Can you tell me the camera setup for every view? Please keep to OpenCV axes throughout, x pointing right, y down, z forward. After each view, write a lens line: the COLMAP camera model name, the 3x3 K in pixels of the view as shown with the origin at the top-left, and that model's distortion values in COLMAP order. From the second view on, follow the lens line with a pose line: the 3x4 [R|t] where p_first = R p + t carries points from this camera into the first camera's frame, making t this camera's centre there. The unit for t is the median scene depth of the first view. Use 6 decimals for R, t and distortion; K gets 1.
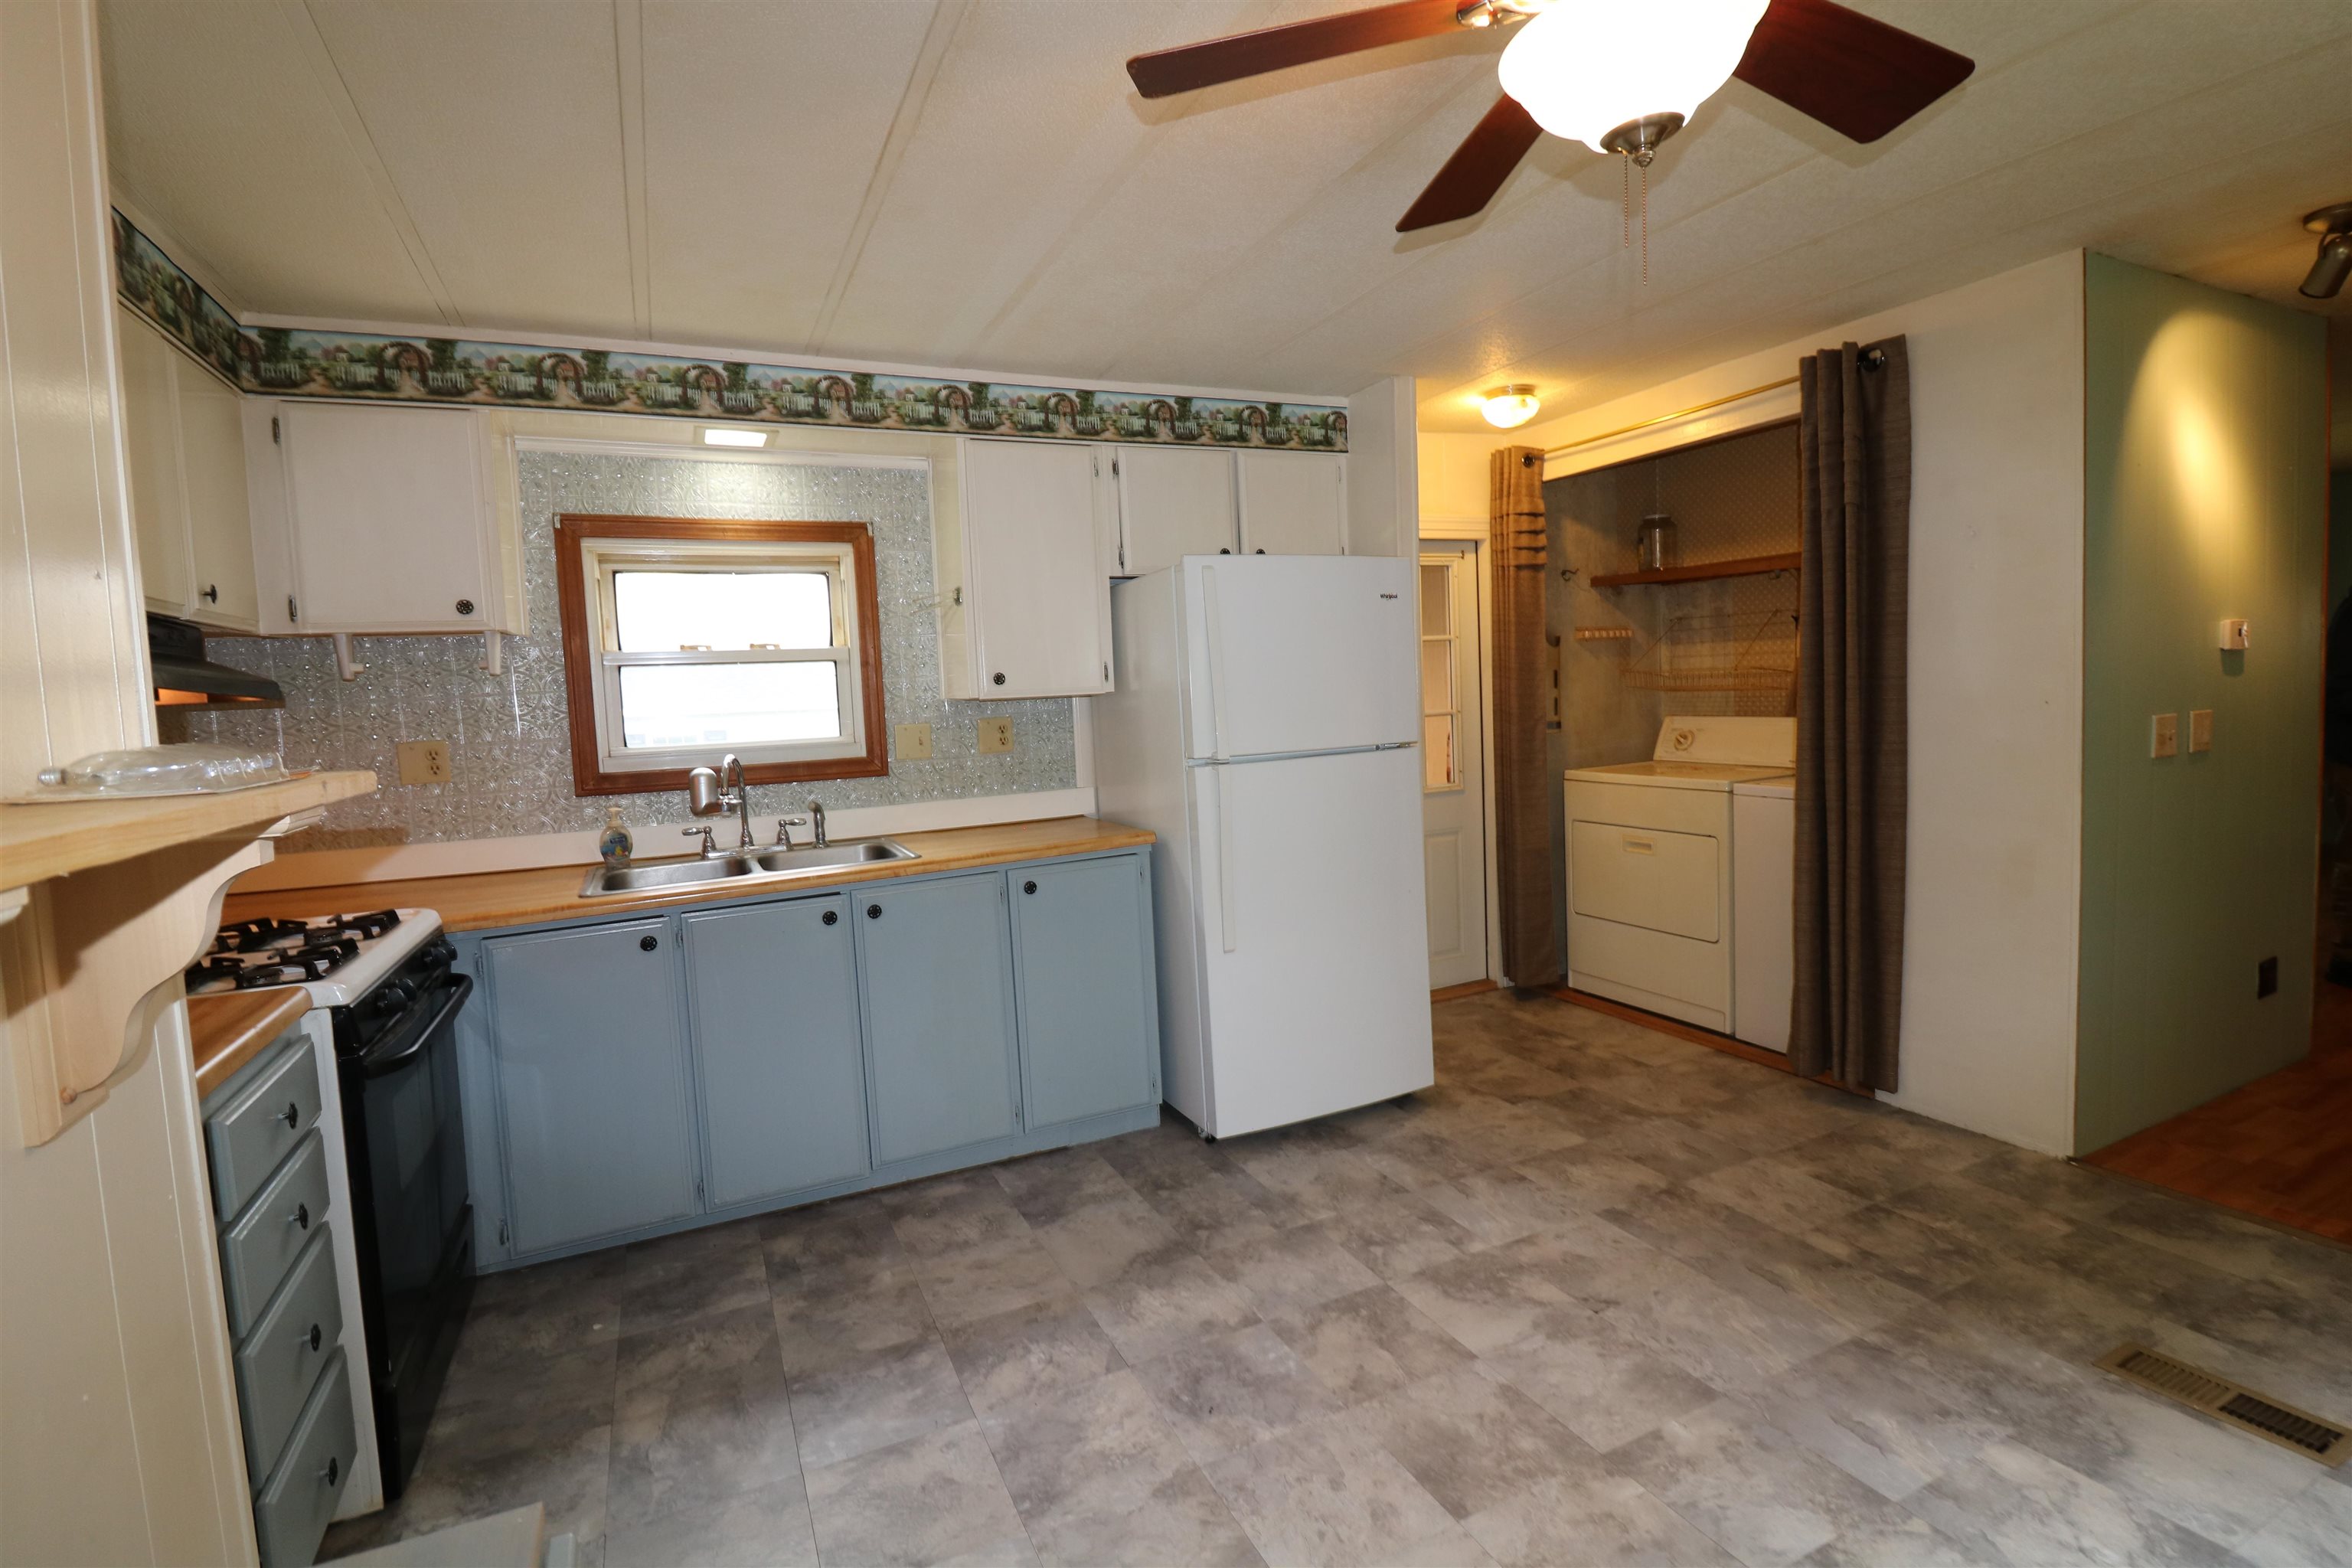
lens RADIAL K [[1087.8, 0, 1173.8], [0, 1087.8, 756.8], [0, 0, 1]] dist [0.000665, -0.012755]
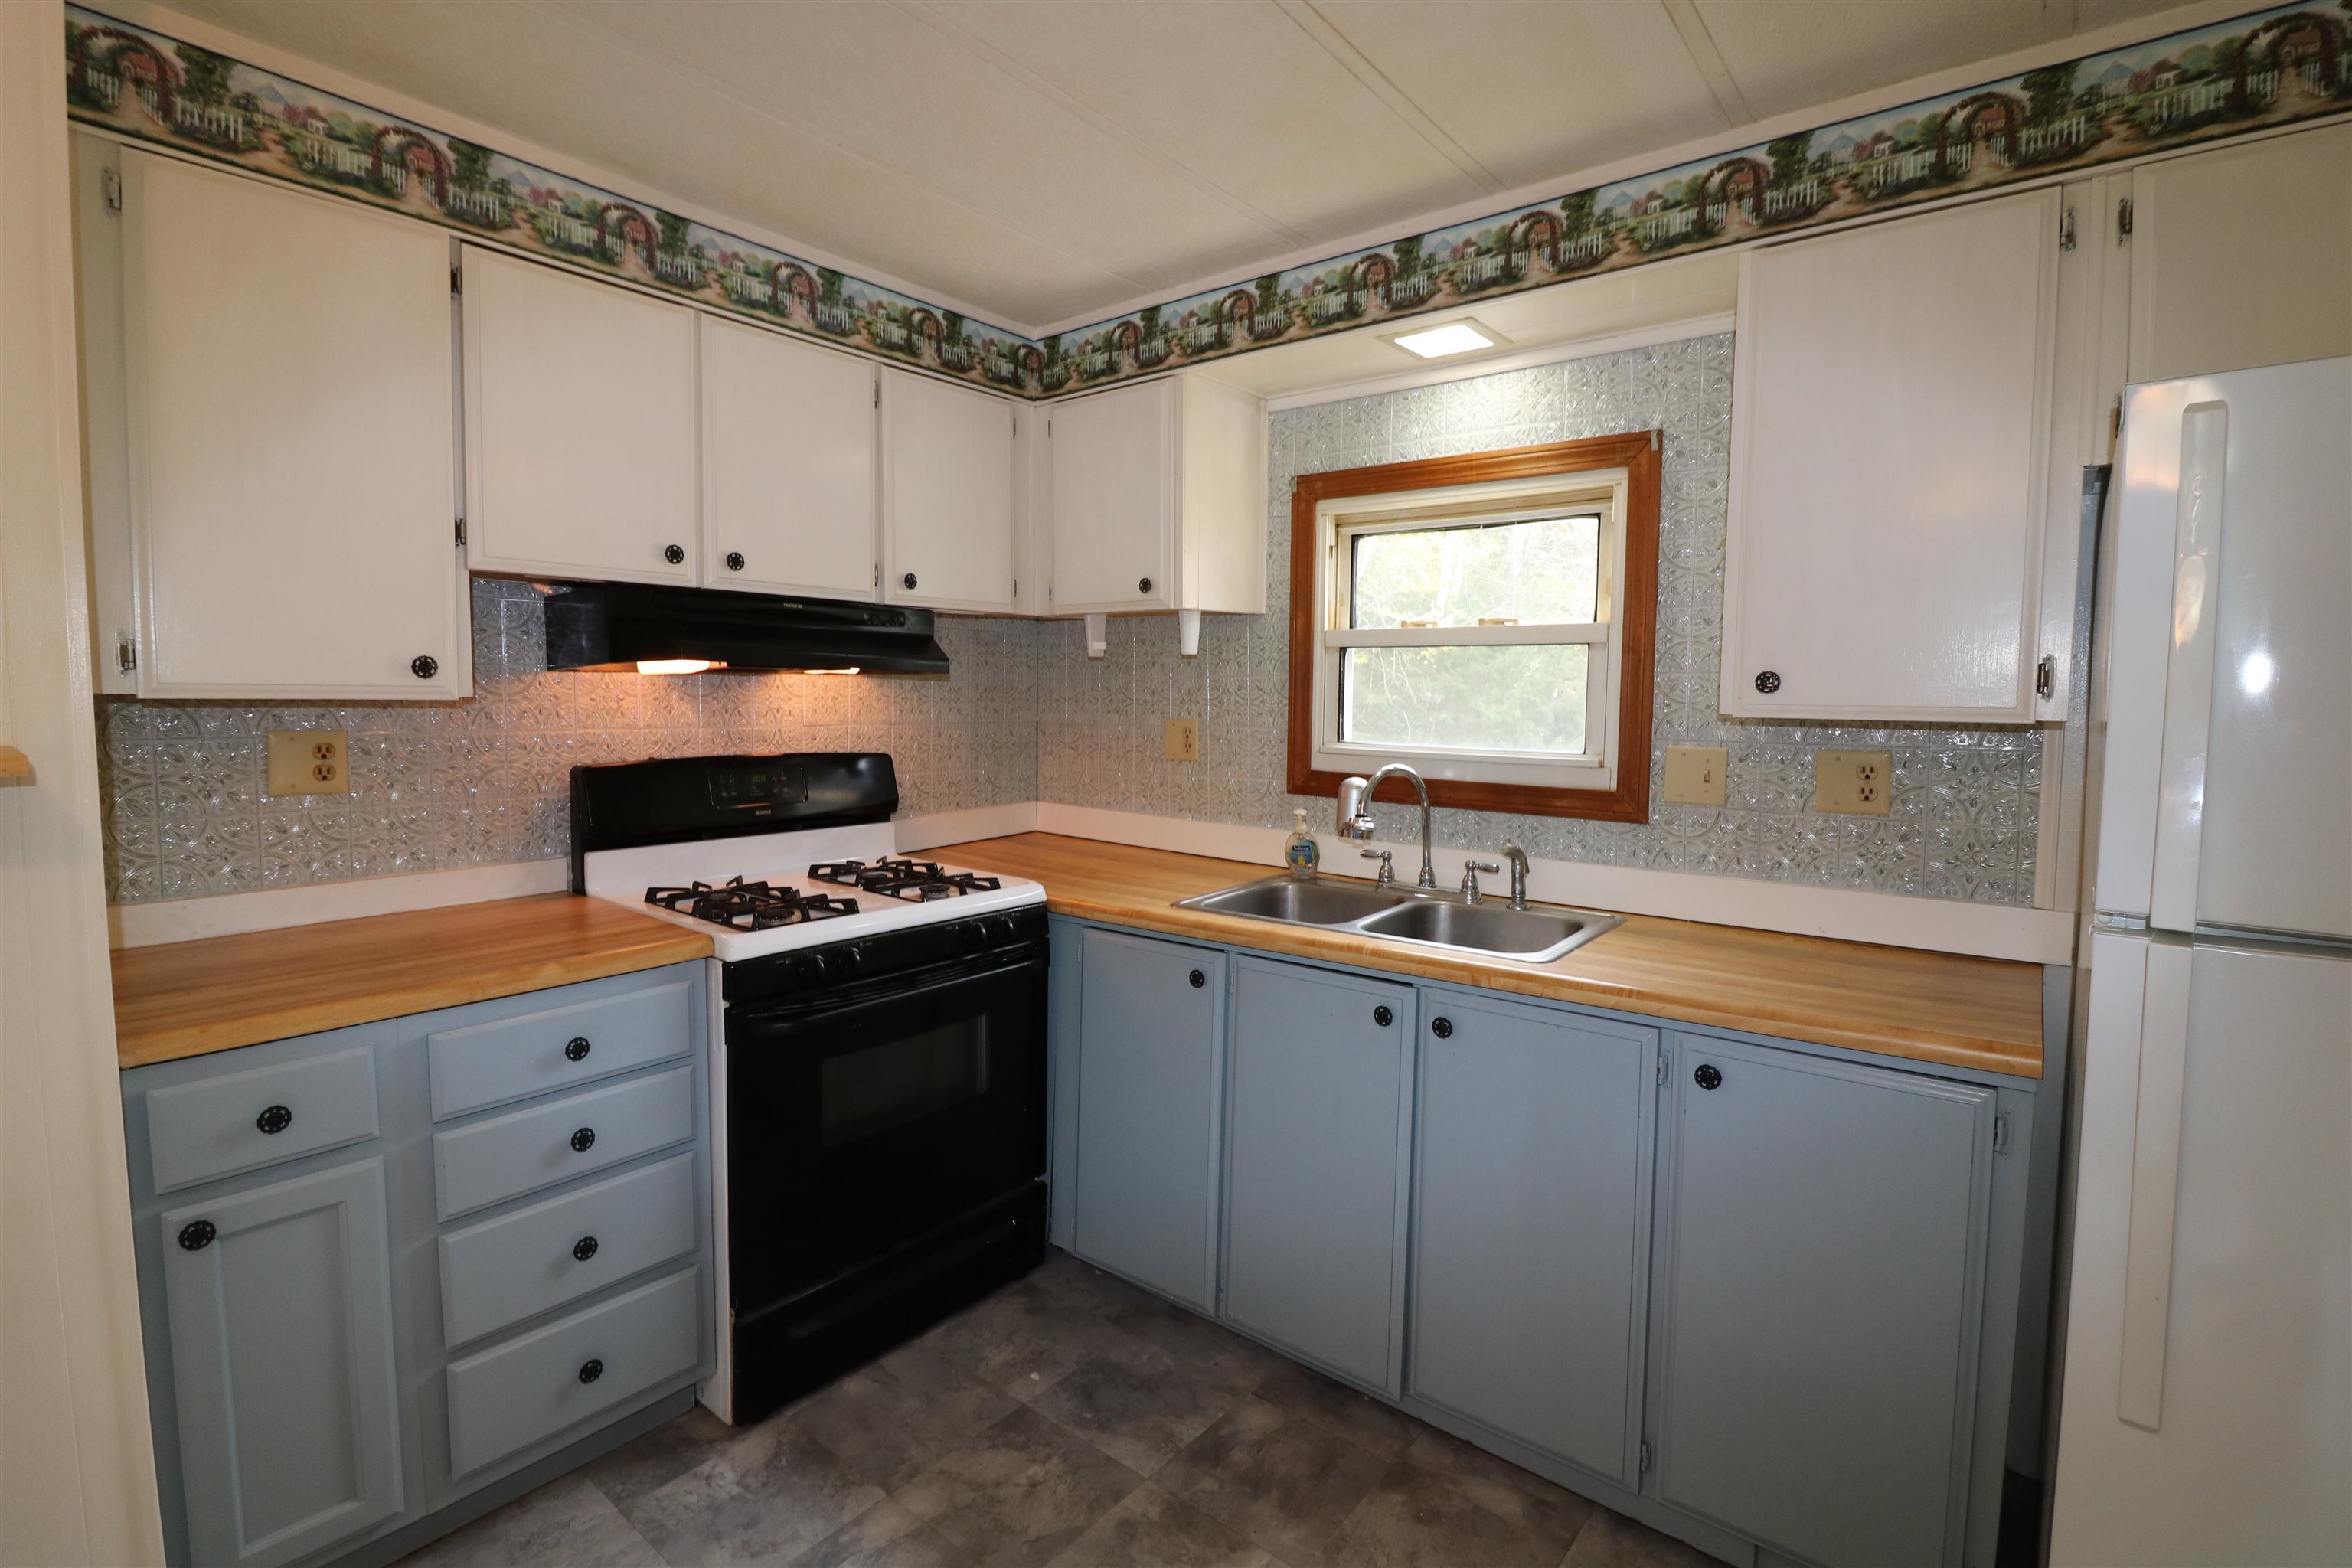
lens RADIAL K [[1086.7, 0, 1176.0], [0, 1086.7, 763.1], [0, 0, 1]] dist [0.001078, -0.012640]
pose [[0.435136, 0.110424, -0.893568, 0.222027], [-0.085430, 0.993037, 0.081115, -0.055437], [0.896303, 0.041041, 0.441539, 0.546120]]
